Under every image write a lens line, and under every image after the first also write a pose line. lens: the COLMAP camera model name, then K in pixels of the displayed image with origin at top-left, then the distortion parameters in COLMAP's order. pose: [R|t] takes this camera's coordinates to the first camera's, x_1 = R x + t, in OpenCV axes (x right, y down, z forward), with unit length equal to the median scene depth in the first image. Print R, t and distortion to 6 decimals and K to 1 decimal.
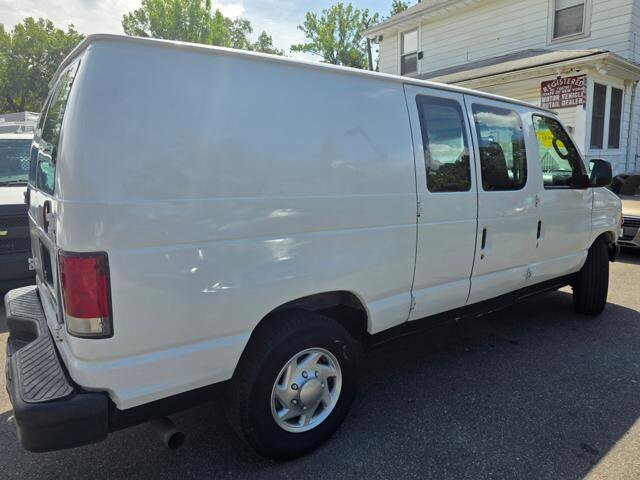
lens RADIAL K [[434.9, 0, 330.1], [0, 434.9, 238.5], [0, 0, 1]] dist [0.028530, -0.020969]
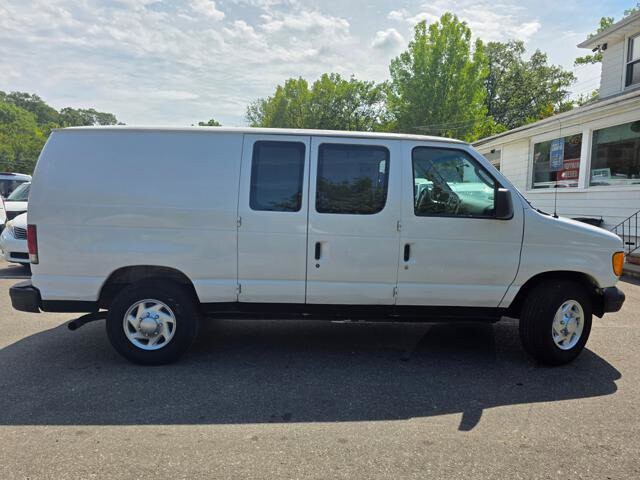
lens RADIAL K [[434.9, 0, 314.0], [0, 434.9, 249.4], [0, 0, 1]] dist [0.028530, -0.020969]
pose [[0.811105, 0.087986, -0.578245, 0.208183], [-0.109533, 0.993980, -0.002398, 0.000139], [0.574553, 0.065282, 0.815860, -0.001393]]
